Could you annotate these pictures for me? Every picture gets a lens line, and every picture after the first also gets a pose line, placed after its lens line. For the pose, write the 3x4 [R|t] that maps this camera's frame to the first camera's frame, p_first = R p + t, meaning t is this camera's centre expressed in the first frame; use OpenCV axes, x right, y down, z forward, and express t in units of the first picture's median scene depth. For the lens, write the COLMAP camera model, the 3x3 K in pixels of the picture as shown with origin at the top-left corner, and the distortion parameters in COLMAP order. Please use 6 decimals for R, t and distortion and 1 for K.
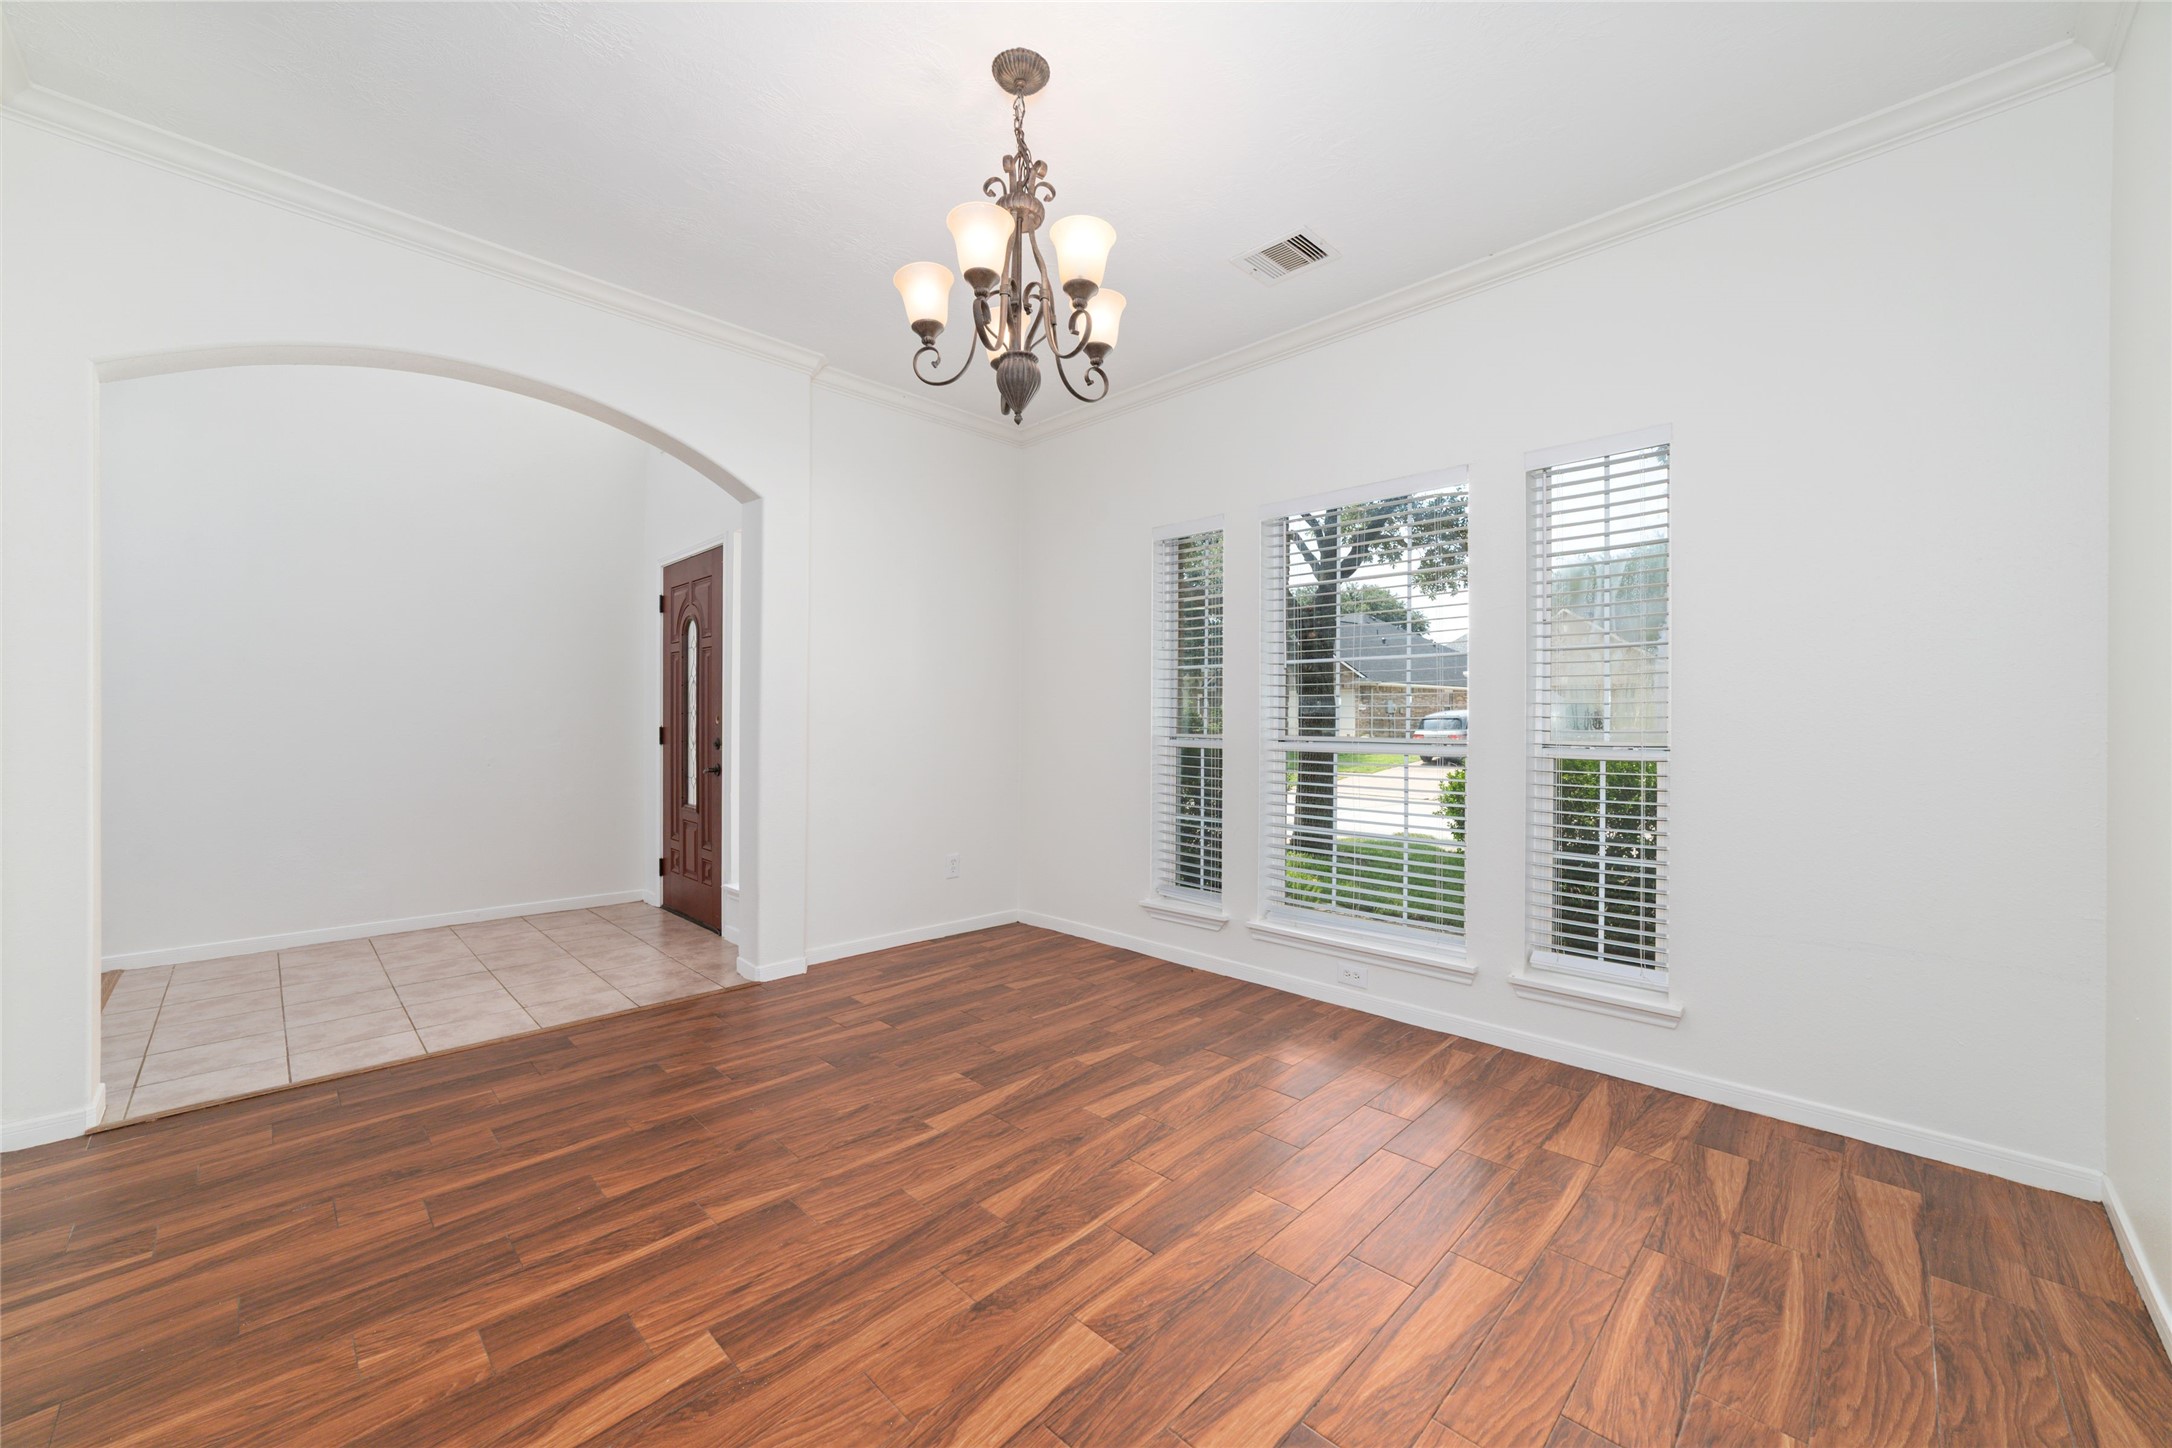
lens RADIAL K [[830.2, 0, 1096.2], [0, 830.2, 719.4], [0, 0, 1]] dist [-0.022265, 0.006779]
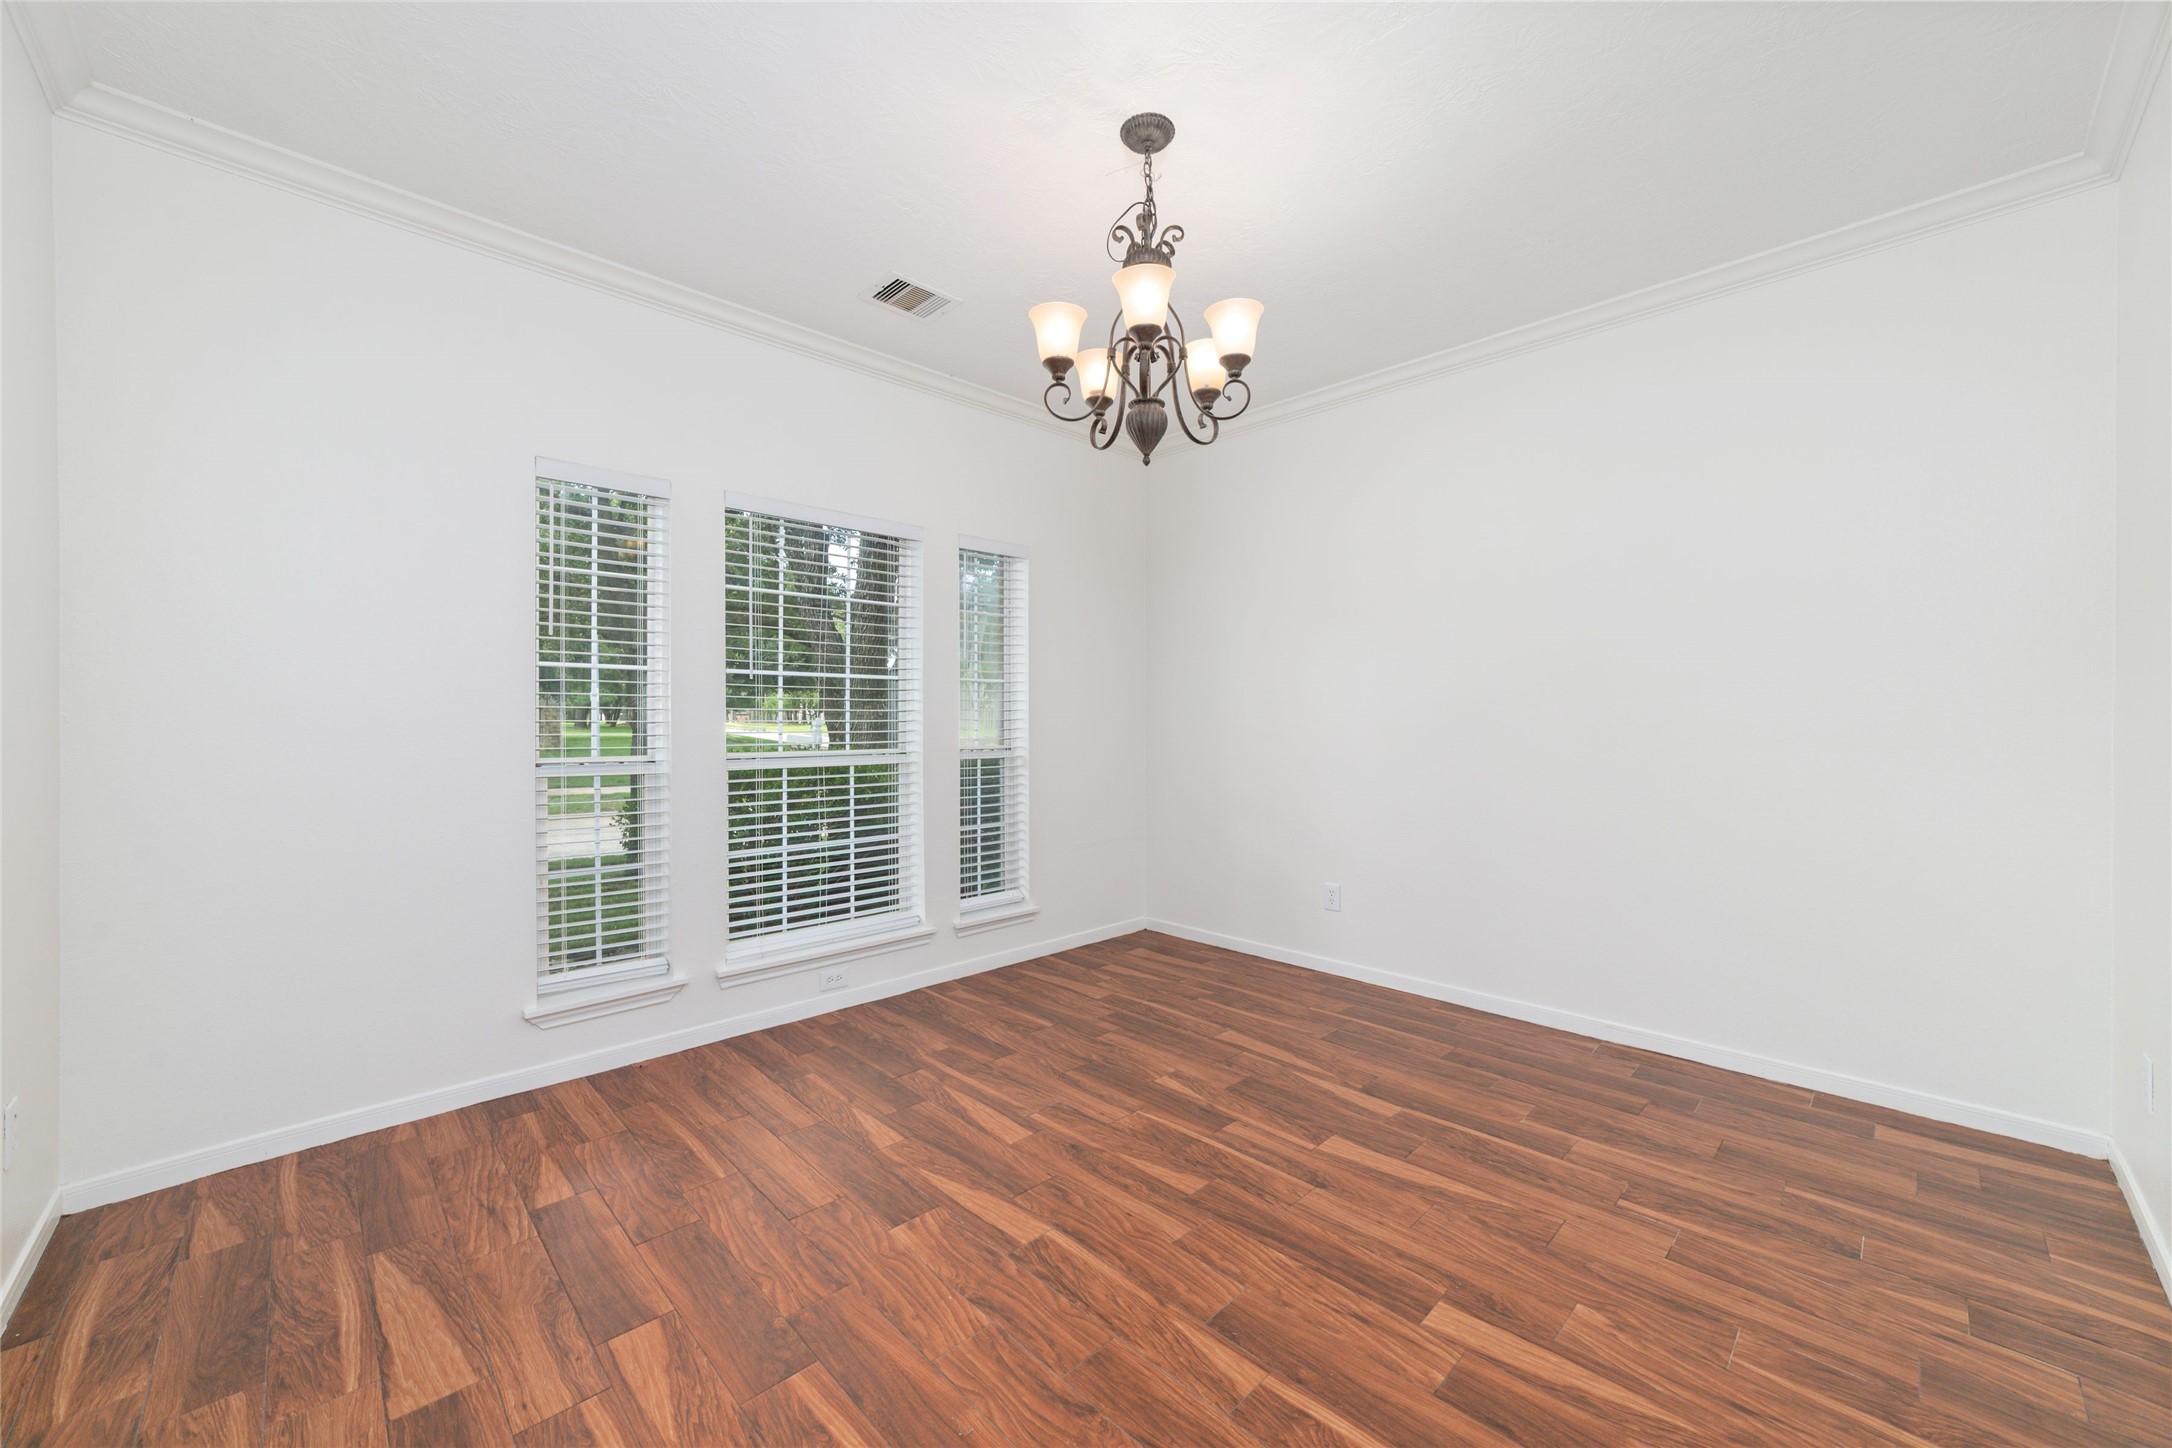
lens RADIAL K [[830.2, 0, 1098.6], [0, 830.2, 722.0], [0, 0, 1]] dist [-0.022265, 0.006779]
pose [[0.016126, -0.007556, 0.999841, -0.965411], [-0.001176, 0.999971, 0.007575, -0.027813], [-0.999869, -0.001298, 0.016117, 0.878043]]
